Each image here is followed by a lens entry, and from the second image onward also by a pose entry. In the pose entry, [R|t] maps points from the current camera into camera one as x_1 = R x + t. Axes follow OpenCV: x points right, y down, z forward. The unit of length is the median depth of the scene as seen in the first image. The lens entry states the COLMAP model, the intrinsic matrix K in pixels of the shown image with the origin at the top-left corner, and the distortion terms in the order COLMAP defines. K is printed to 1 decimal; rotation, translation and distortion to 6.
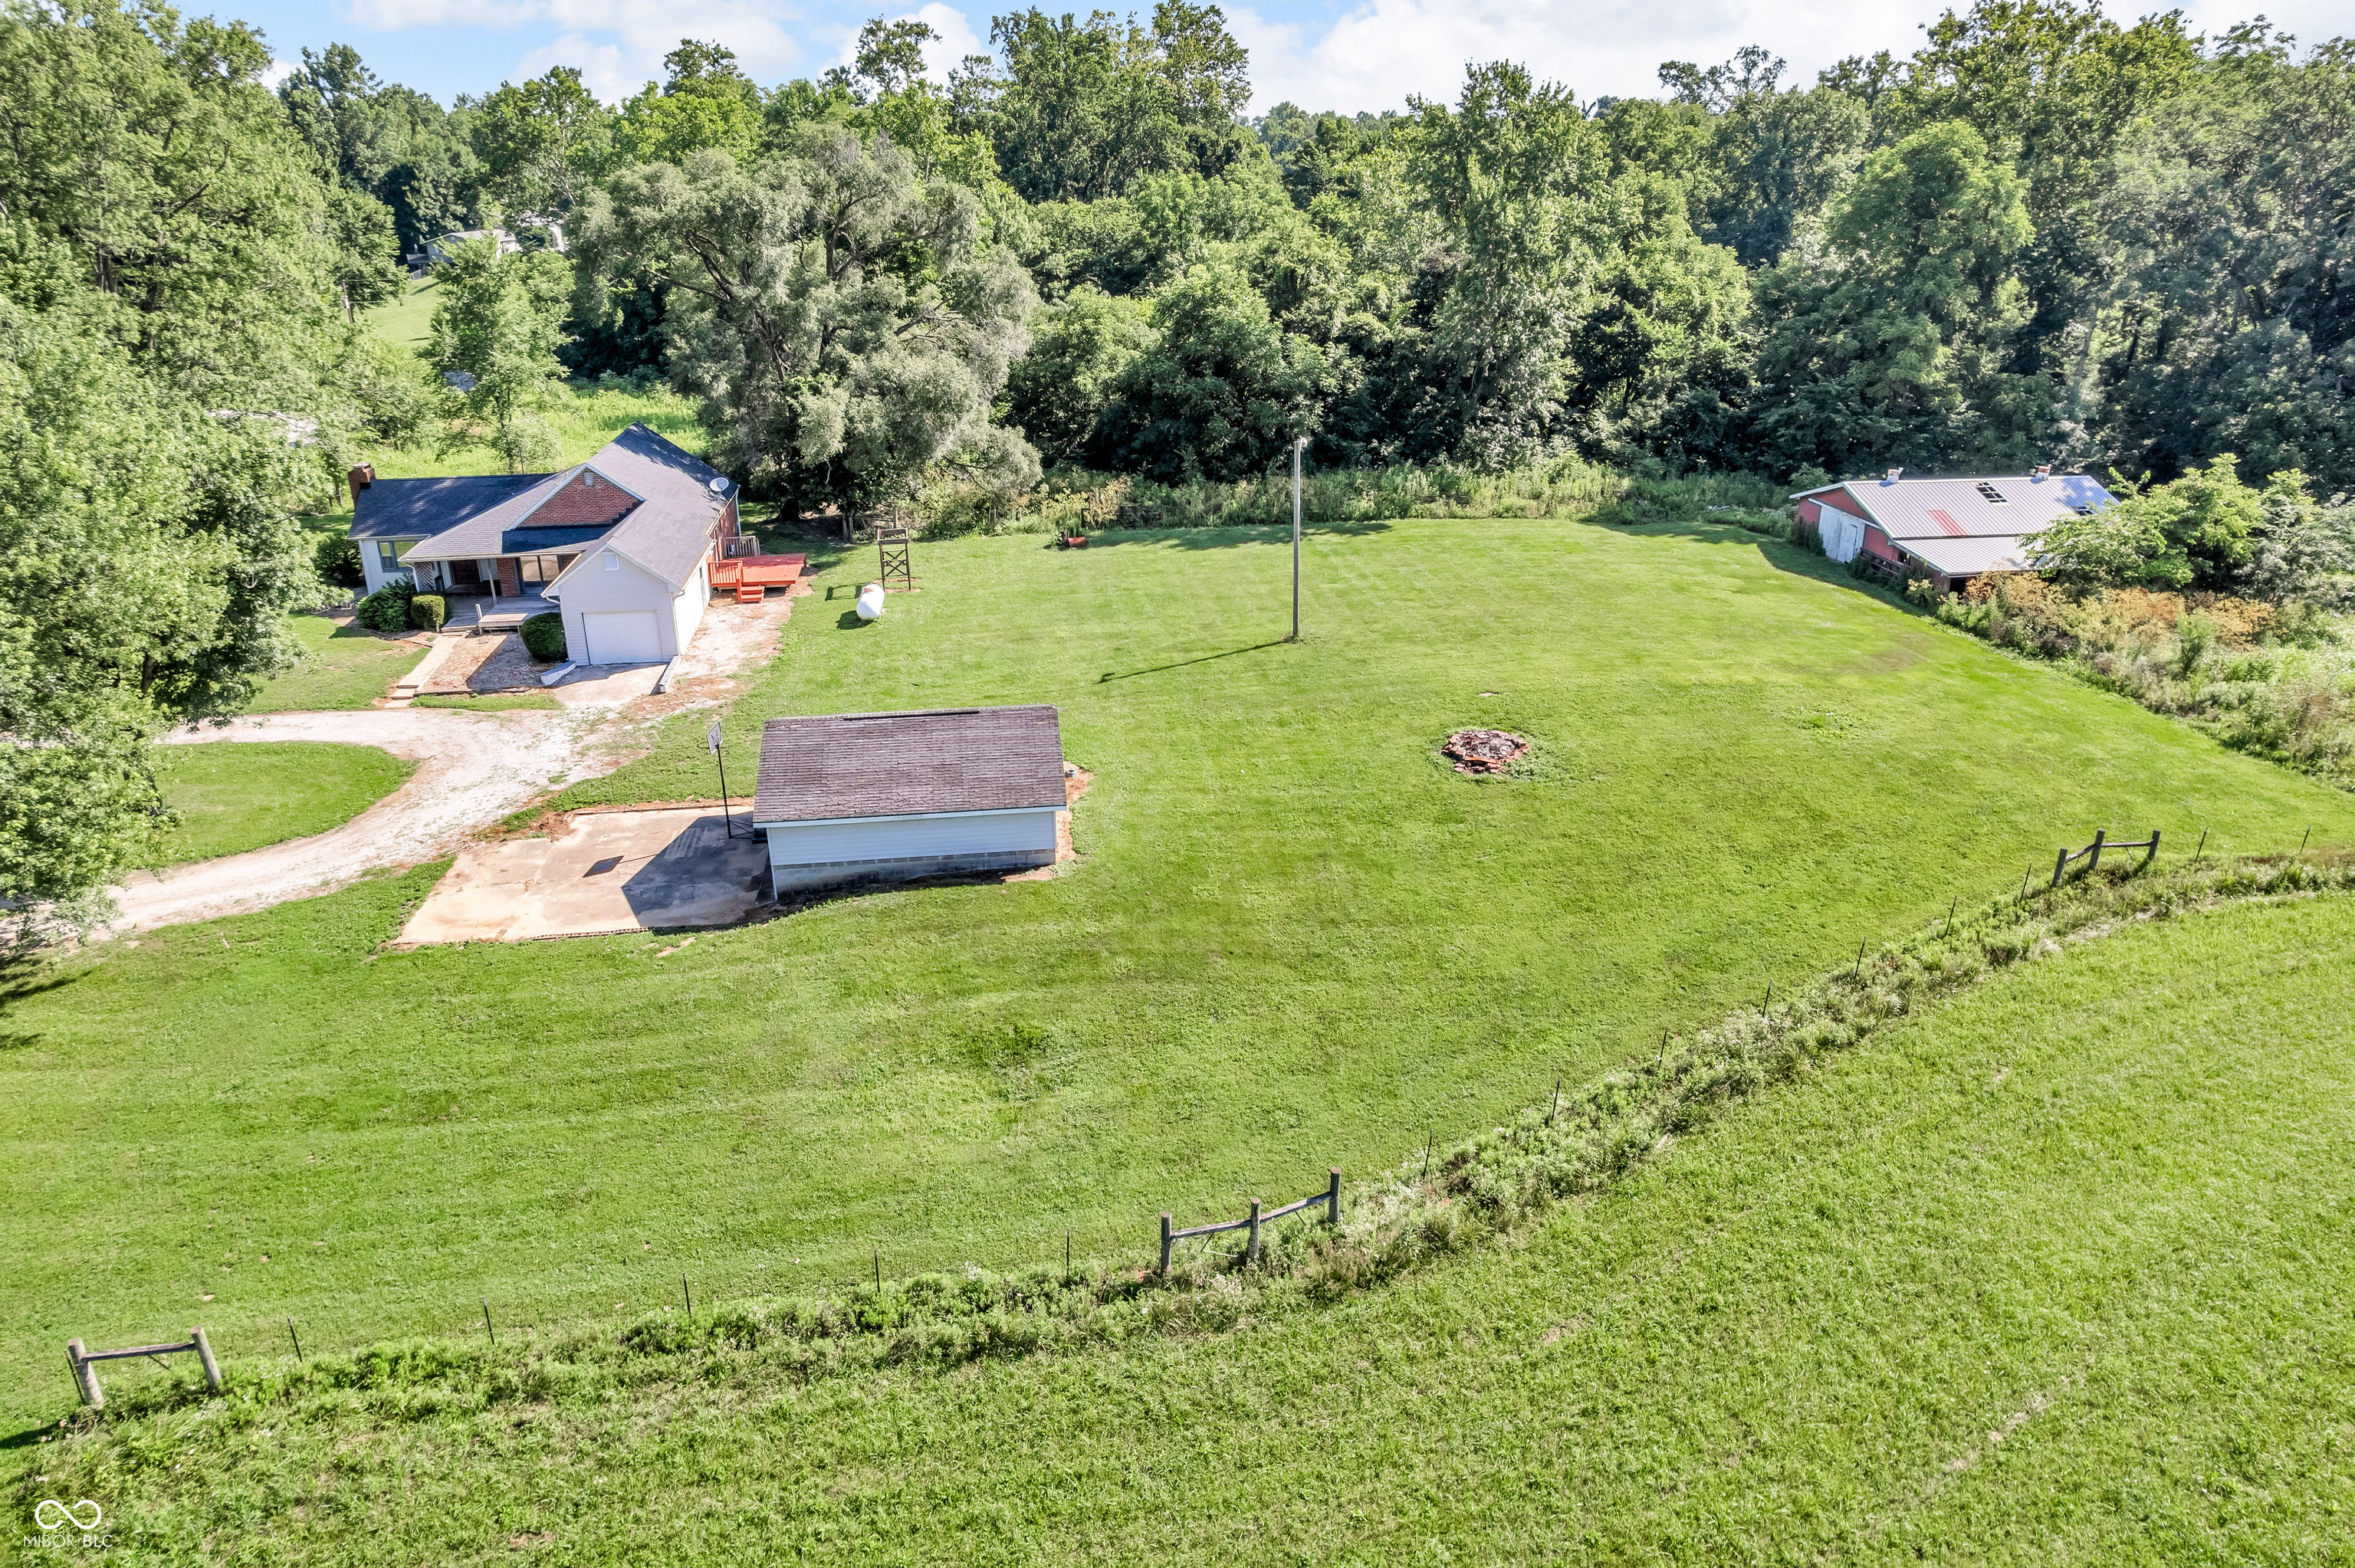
lens RADIAL K [[1512.5, 0, 1182.0], [0, 1512.5, 812.2], [0, 0, 1]] dist [-0.075549, 0.065767]
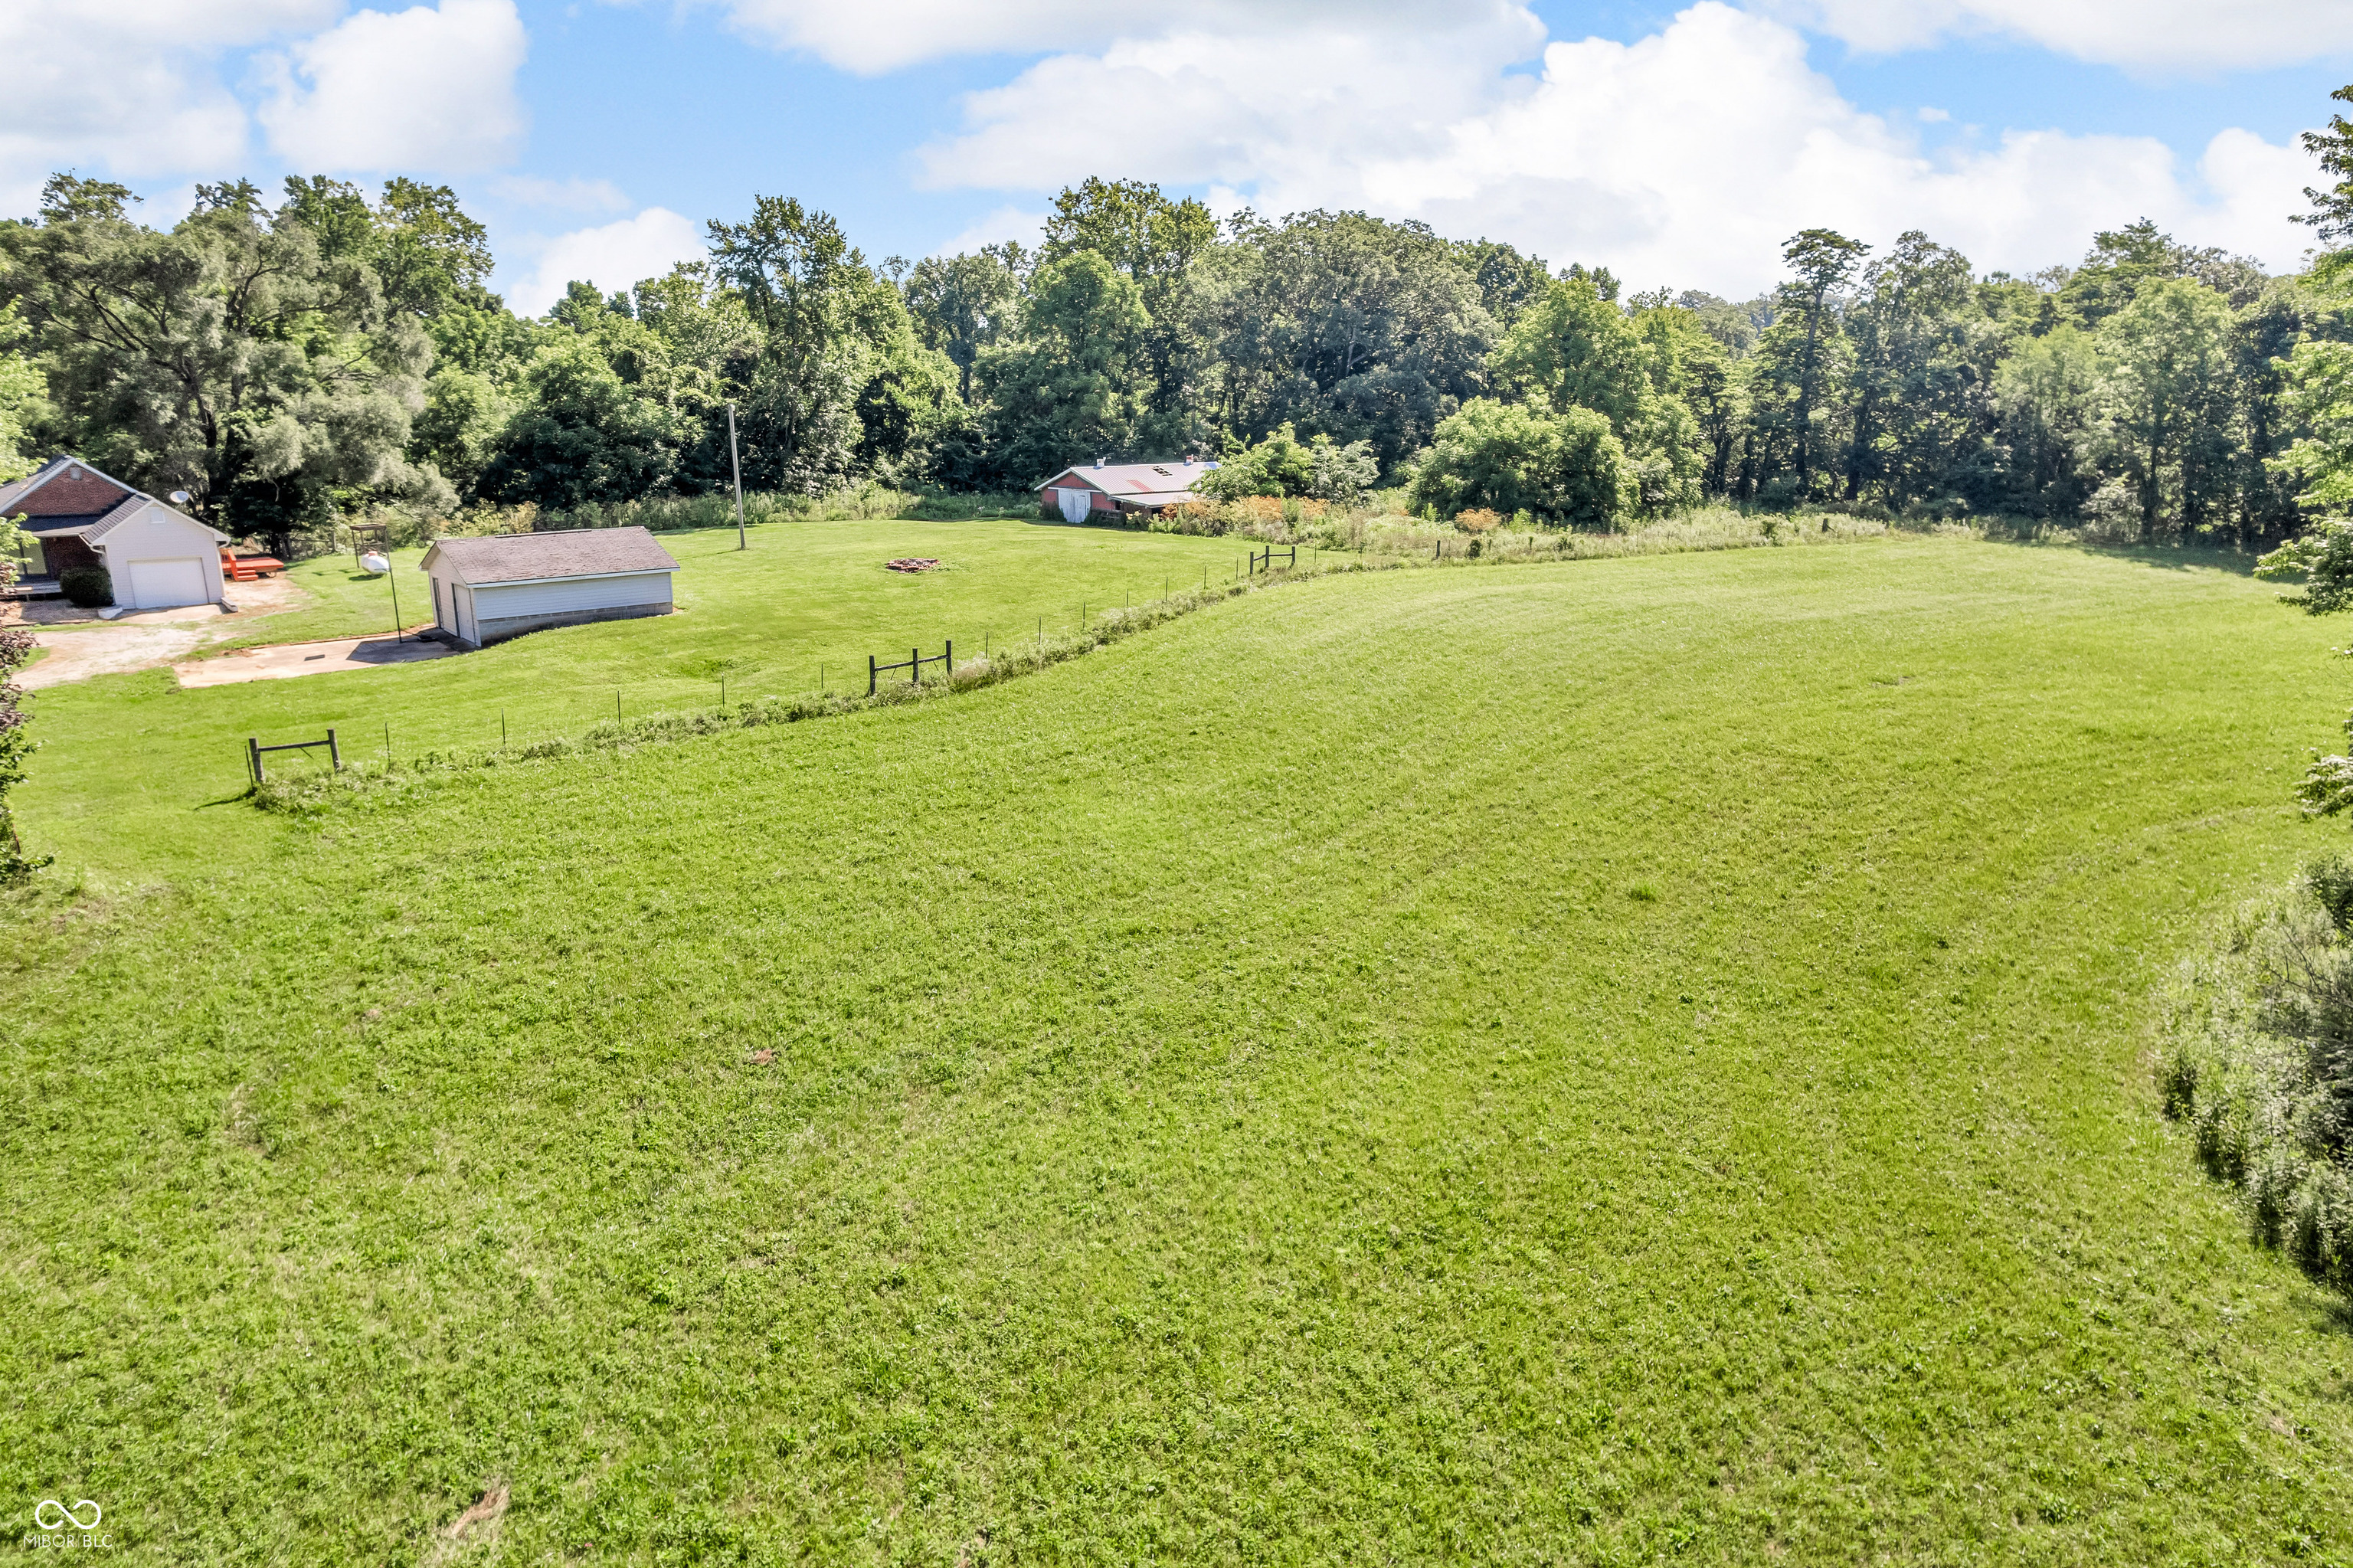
lens RADIAL K [[1529.8, 0, 1176.5], [0, 1529.8, 824.6], [0, 0, 1]] dist [-0.094413, 0.086881]
pose [[0.865157, -0.135375, 0.482885, -0.217206], [0.200523, 0.975937, -0.085664, 0.250726], [-0.459668, 0.170942, 0.871484, -0.264998]]
